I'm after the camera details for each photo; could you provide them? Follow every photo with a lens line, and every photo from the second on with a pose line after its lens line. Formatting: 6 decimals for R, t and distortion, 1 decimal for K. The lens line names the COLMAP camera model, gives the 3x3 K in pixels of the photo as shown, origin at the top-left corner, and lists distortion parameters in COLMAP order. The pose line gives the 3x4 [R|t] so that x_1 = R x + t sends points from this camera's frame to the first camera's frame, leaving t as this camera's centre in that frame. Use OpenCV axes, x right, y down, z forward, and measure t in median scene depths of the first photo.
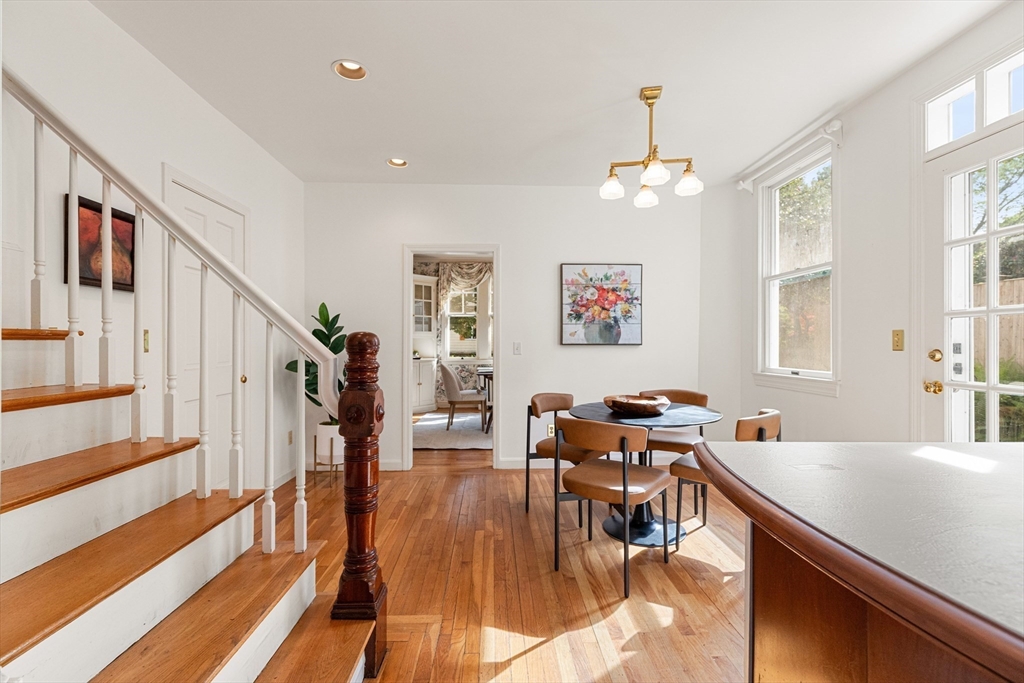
lens RADIAL K [[500.9, 0, 512.0], [0, 500.9, 341.5], [0, 0, 1]] dist [0.002501, 0.000167]
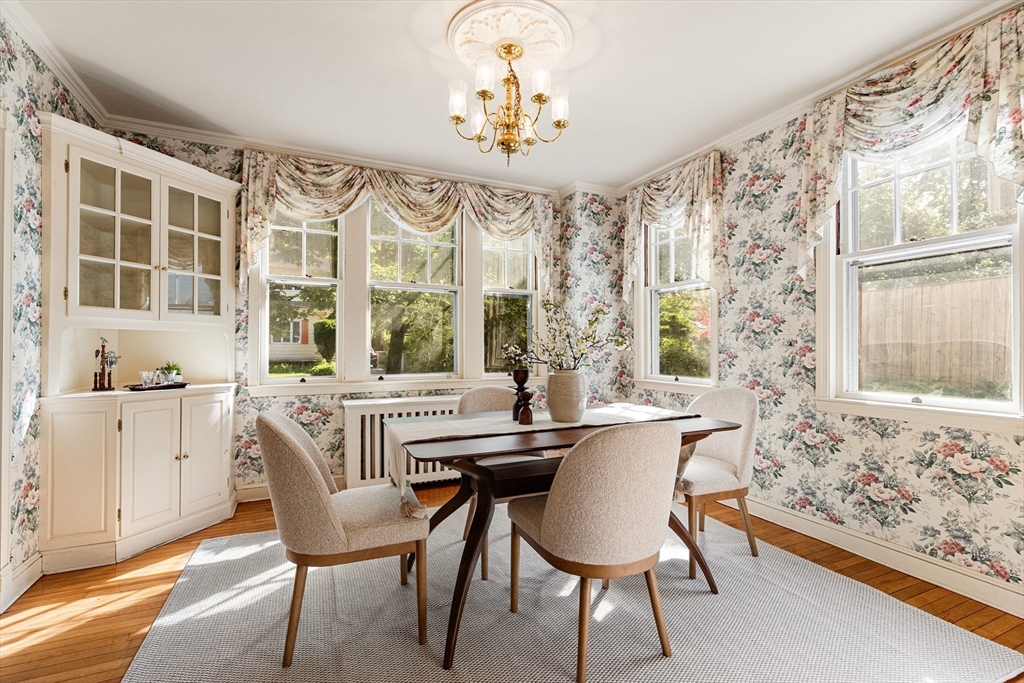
lens RADIAL K [[471.1, 0, 512.0], [0, 471.1, 341.5], [0, 0, 1]] dist [0.002105, 0.000232]
pose [[0.923617, 0.005475, 0.383279, -0.190349], [-0.003498, 0.999977, -0.005856, 0.004606], [-0.383302, 0.004068, 0.923614, 1.192074]]
